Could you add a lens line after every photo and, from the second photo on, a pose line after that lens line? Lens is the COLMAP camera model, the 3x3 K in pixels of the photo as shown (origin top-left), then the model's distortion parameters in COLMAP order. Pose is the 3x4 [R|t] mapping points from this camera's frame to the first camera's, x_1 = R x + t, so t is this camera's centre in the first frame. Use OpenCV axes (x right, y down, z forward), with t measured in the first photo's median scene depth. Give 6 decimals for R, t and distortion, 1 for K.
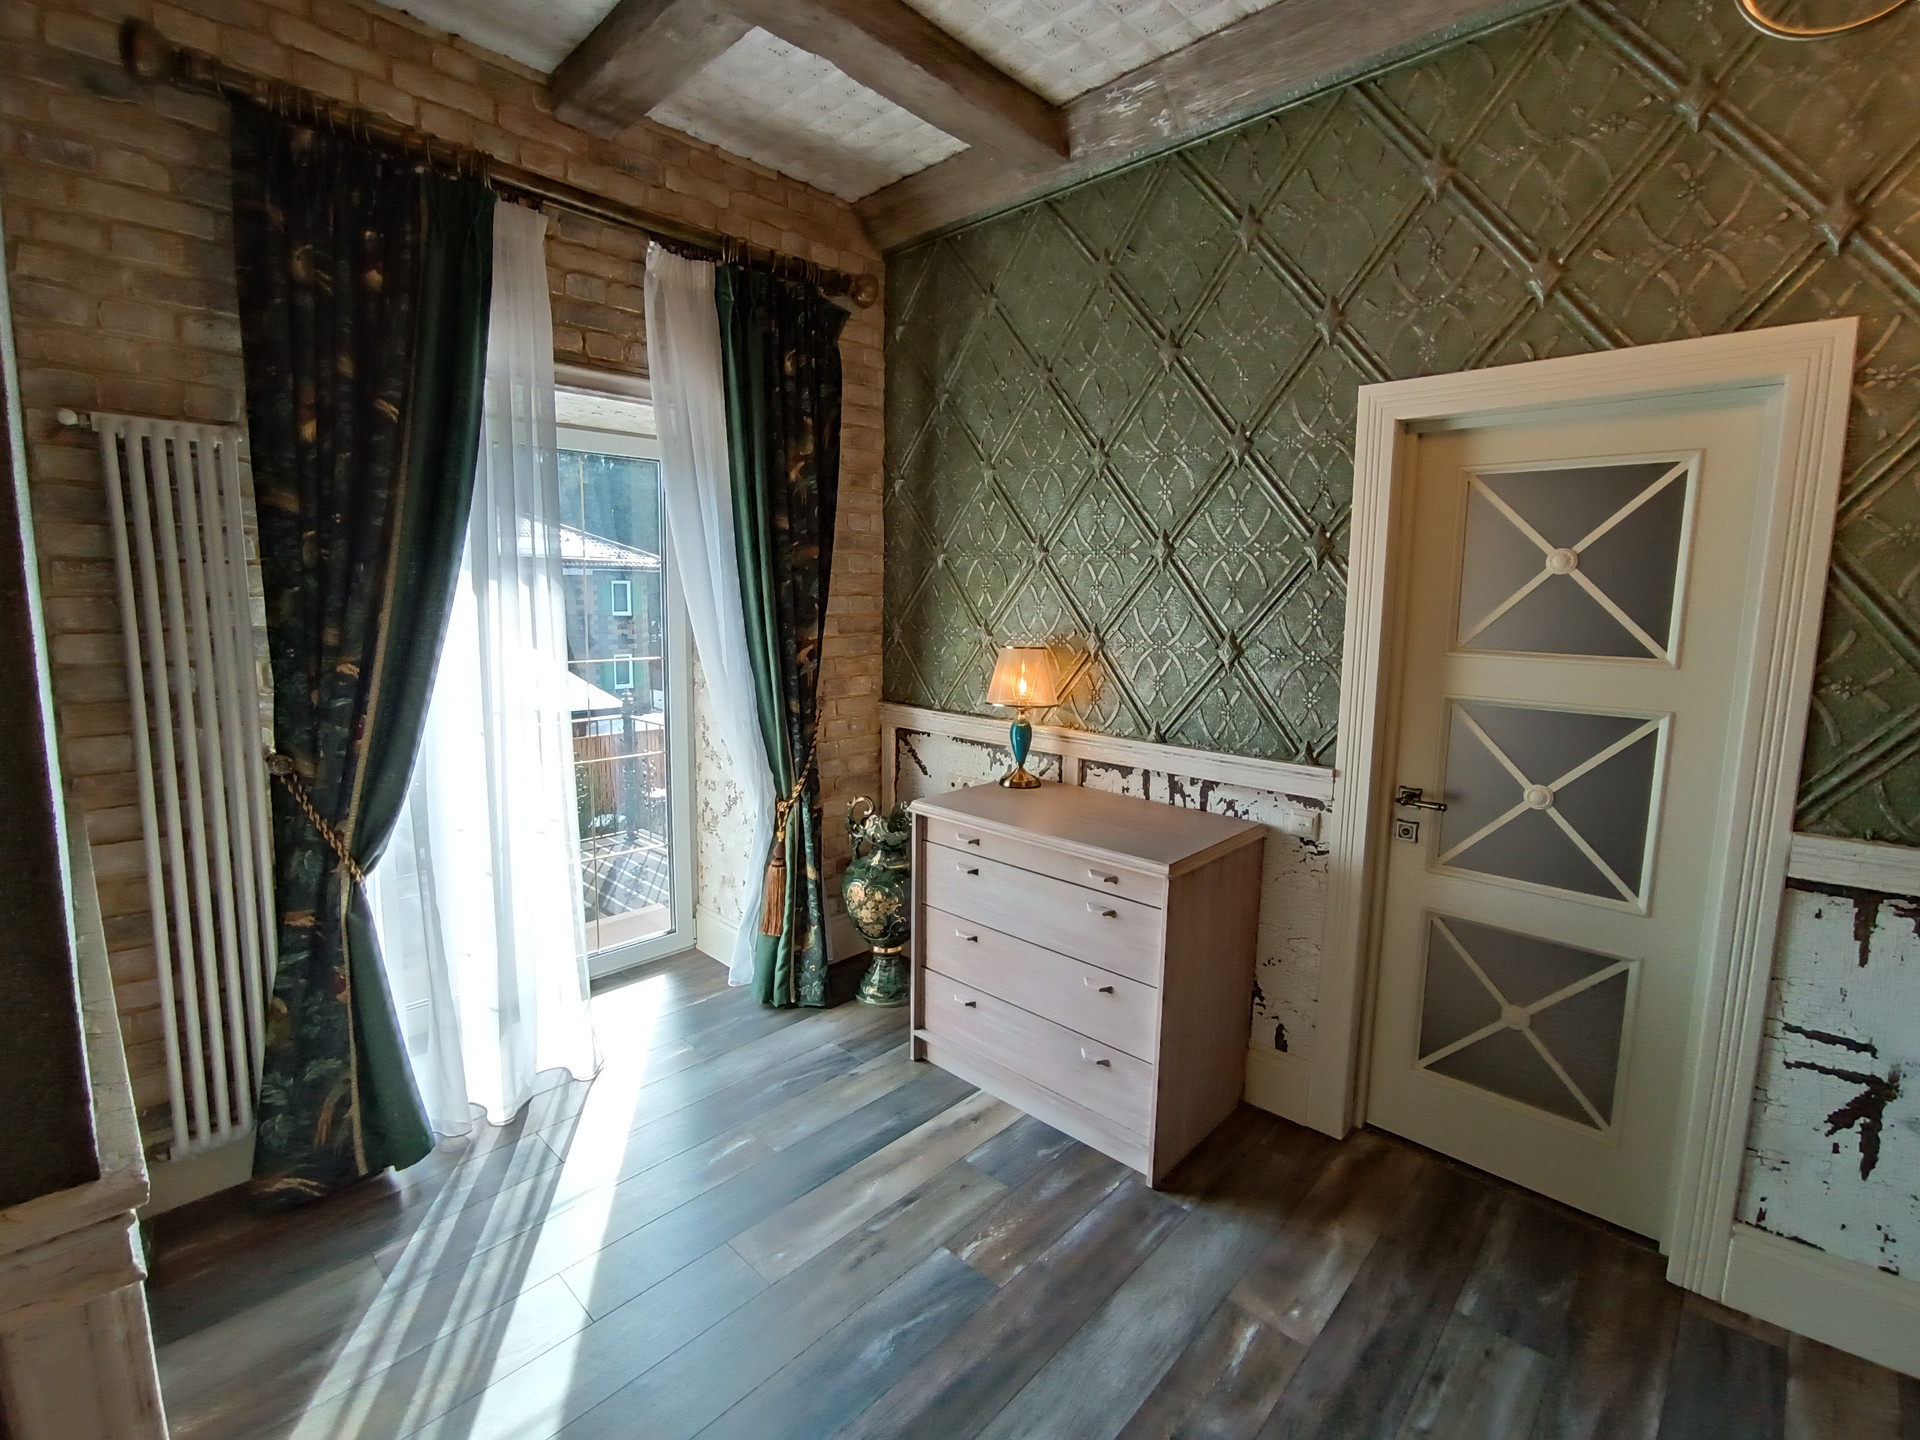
lens RADIAL K [[867.0, 0, 948.0], [0, 867.0, 696.0], [0, 0, 1]] dist [-0.026809, 0.012269]
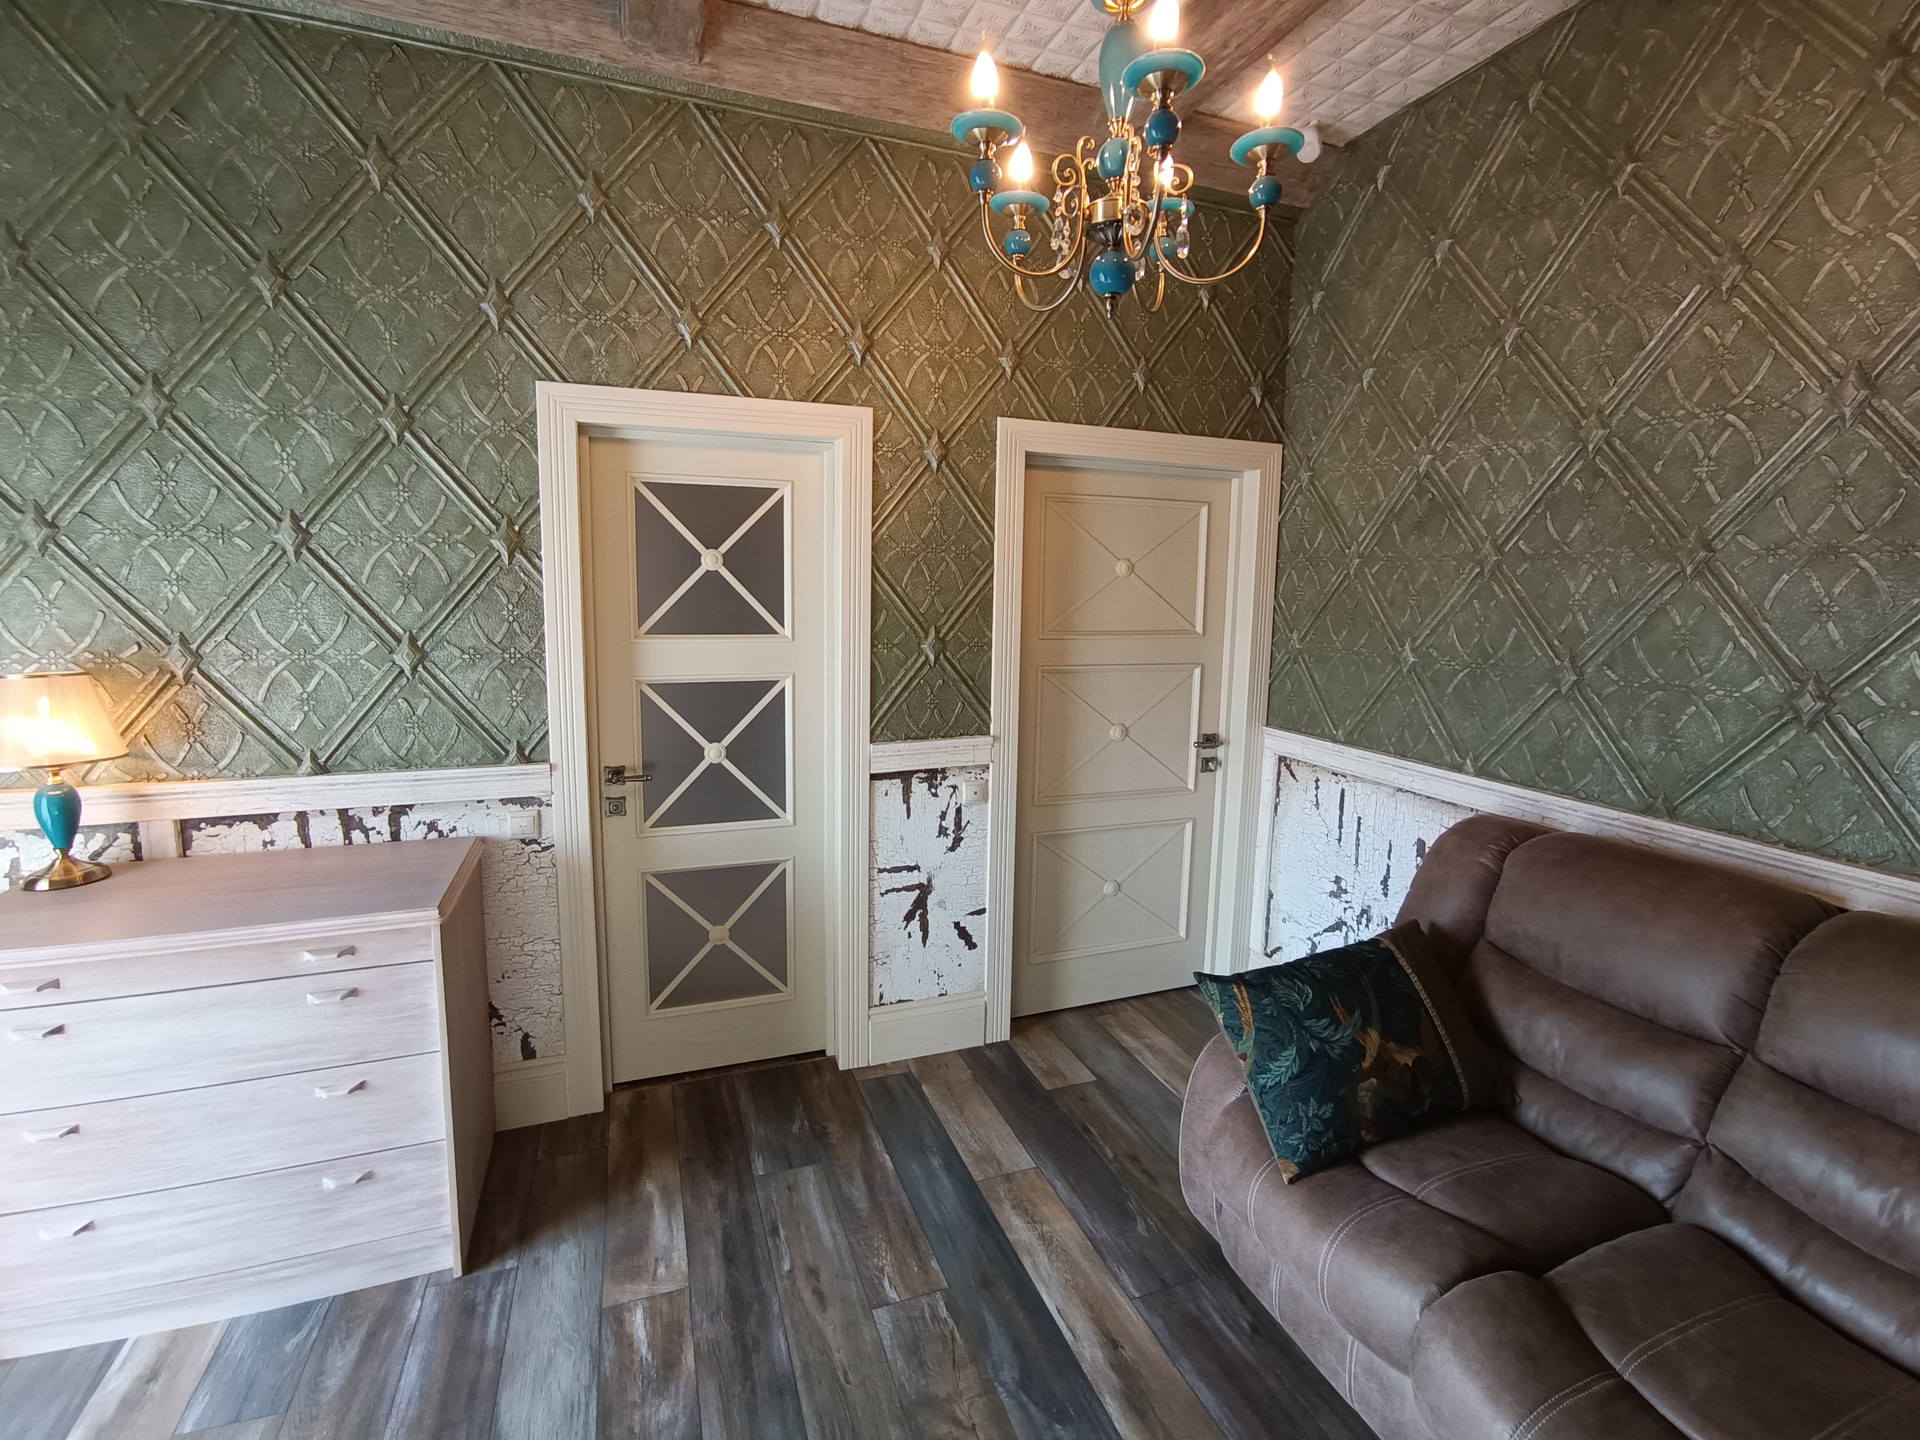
lens RADIAL K [[867.0, 0, 948.9], [0, 867.0, 697.3], [0, 0, 1]] dist [-0.026809, 0.012269]
pose [[0.437222, -0.122931, 0.890912, -0.226885], [0.098408, 0.991205, 0.088476, -0.033538], [-0.893953, 0.048989, 0.445474, 0.130526]]
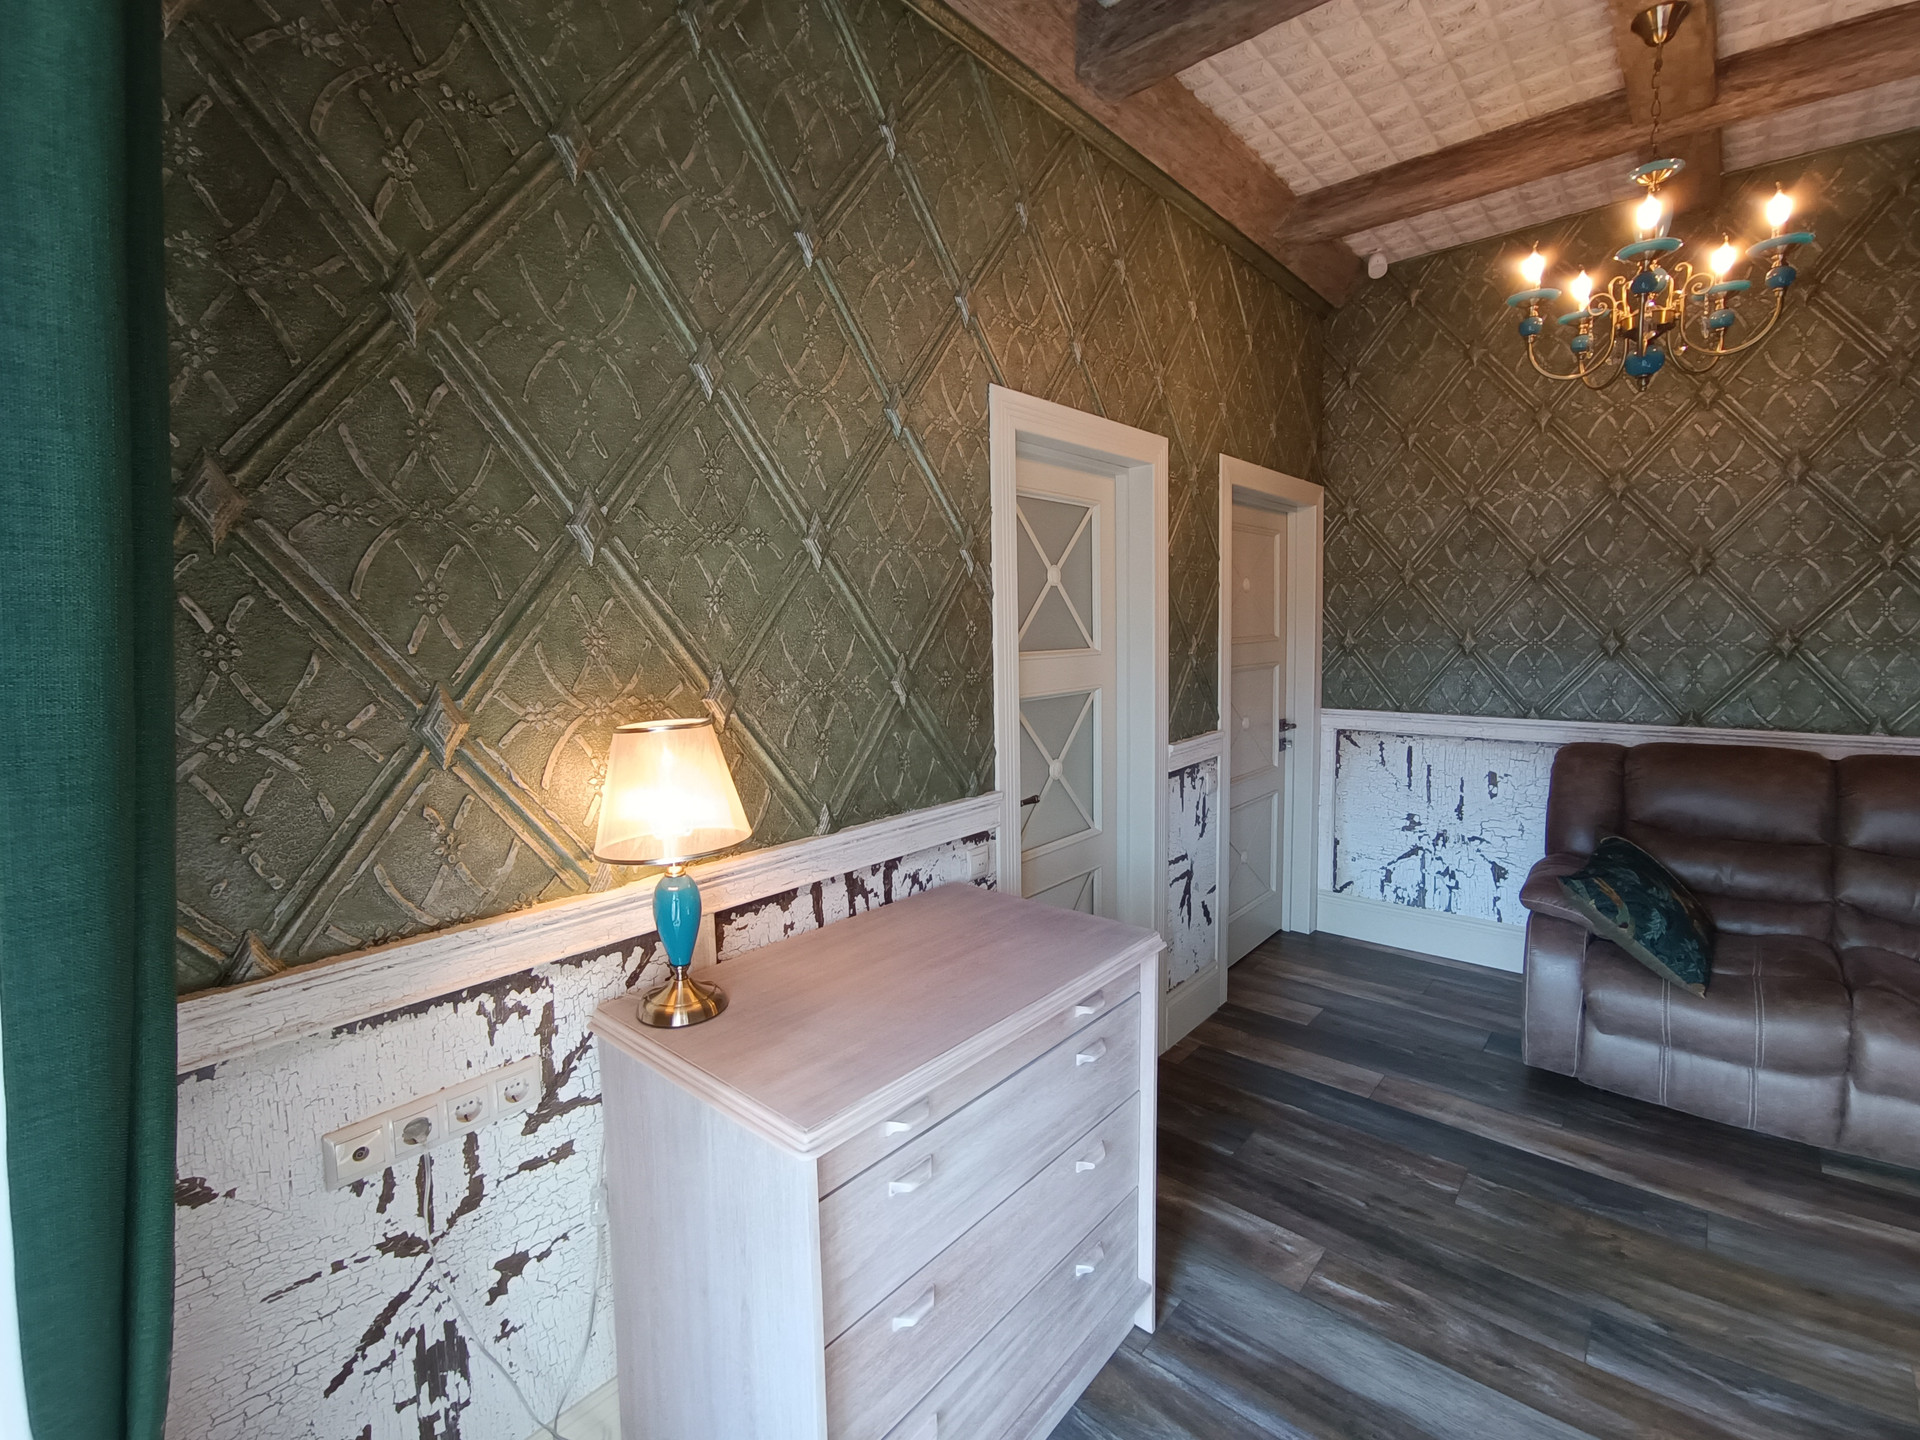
lens RADIAL K [[867.0, 0, 939.5], [0, 867.0, 698.8], [0, 0, 1]] dist [-0.026809, 0.012269]
pose [[-0.036597, -0.097711, 0.994542, -0.459970], [0.142515, 0.984526, 0.101971, -0.115663], [-0.989116, 0.145469, -0.022105, 1.034077]]
